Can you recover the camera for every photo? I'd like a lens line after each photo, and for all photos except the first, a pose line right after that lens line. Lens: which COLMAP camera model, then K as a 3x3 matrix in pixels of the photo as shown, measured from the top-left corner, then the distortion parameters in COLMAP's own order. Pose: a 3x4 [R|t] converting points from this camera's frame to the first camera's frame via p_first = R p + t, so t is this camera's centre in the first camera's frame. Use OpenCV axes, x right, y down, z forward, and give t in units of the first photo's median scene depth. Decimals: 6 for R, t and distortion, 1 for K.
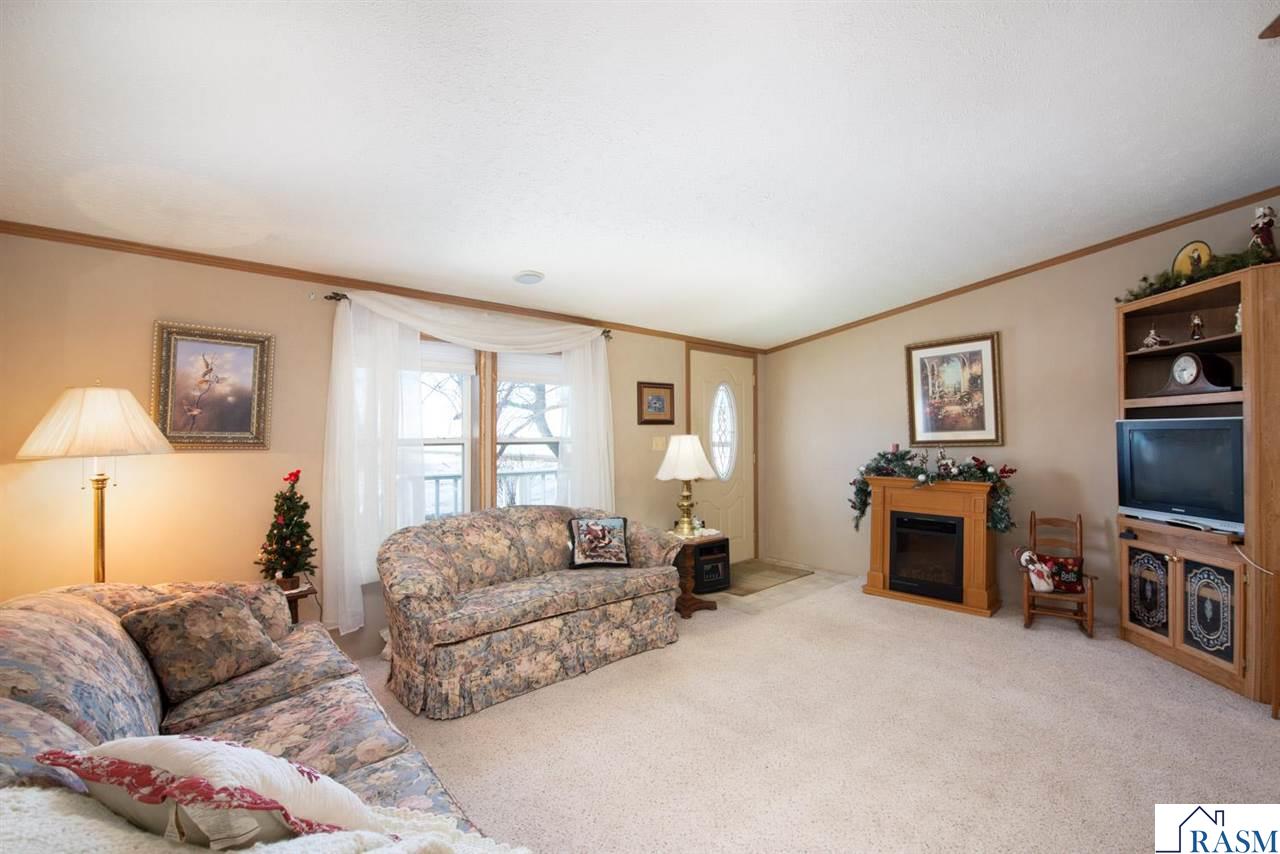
lens RADIAL K [[552.3, 0, 636.2], [0, 552.3, 434.4], [0, 0, 1]] dist [0.002314, -0.000010]
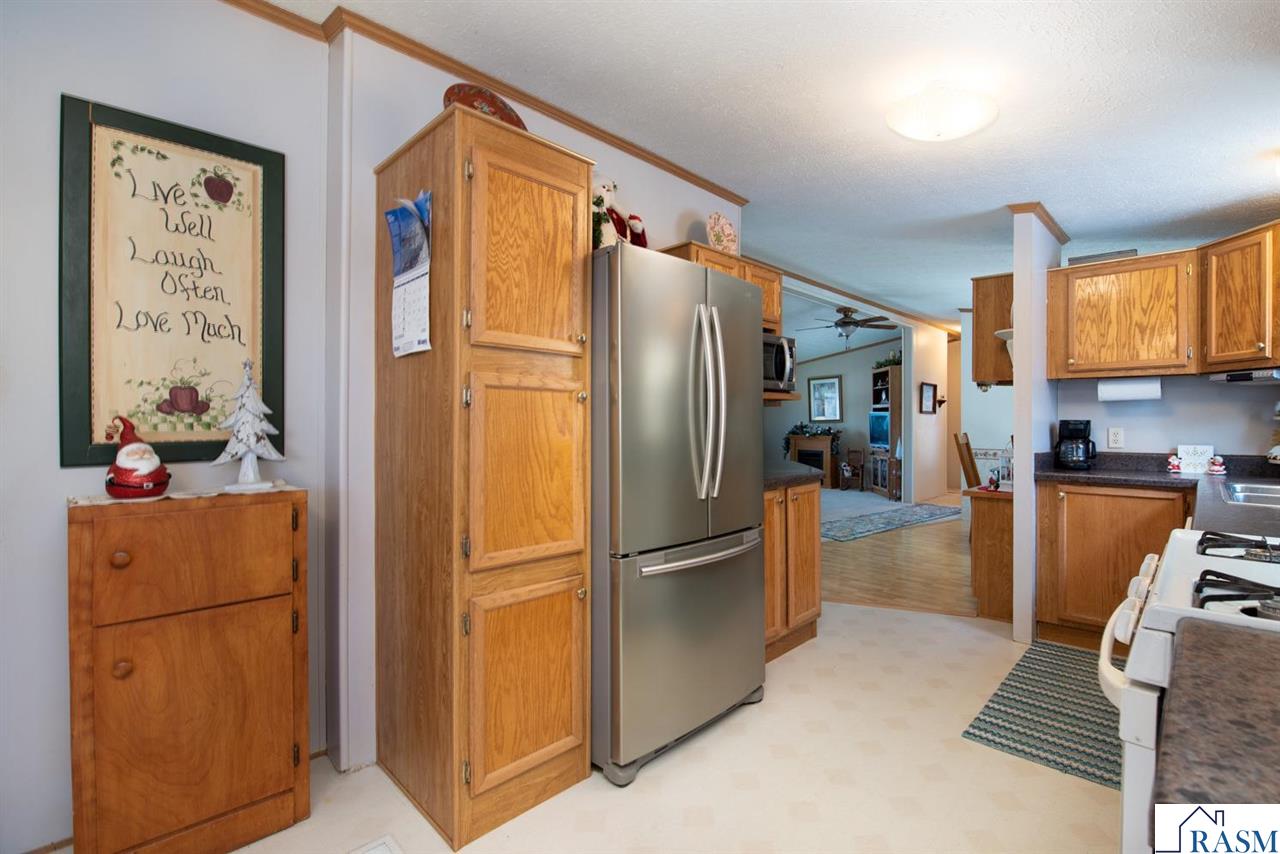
lens RADIAL K [[552.3, 0, 644.1], [0, 552.3, 422.3], [0, 0, 1]] dist [0.002314, -0.000010]
pose [[0.999722, 0.005218, 0.022978, -0.255141], [-0.005329, 0.999975, 0.004739, 0.014015], [-0.022952, -0.004860, 0.999725, -1.372382]]
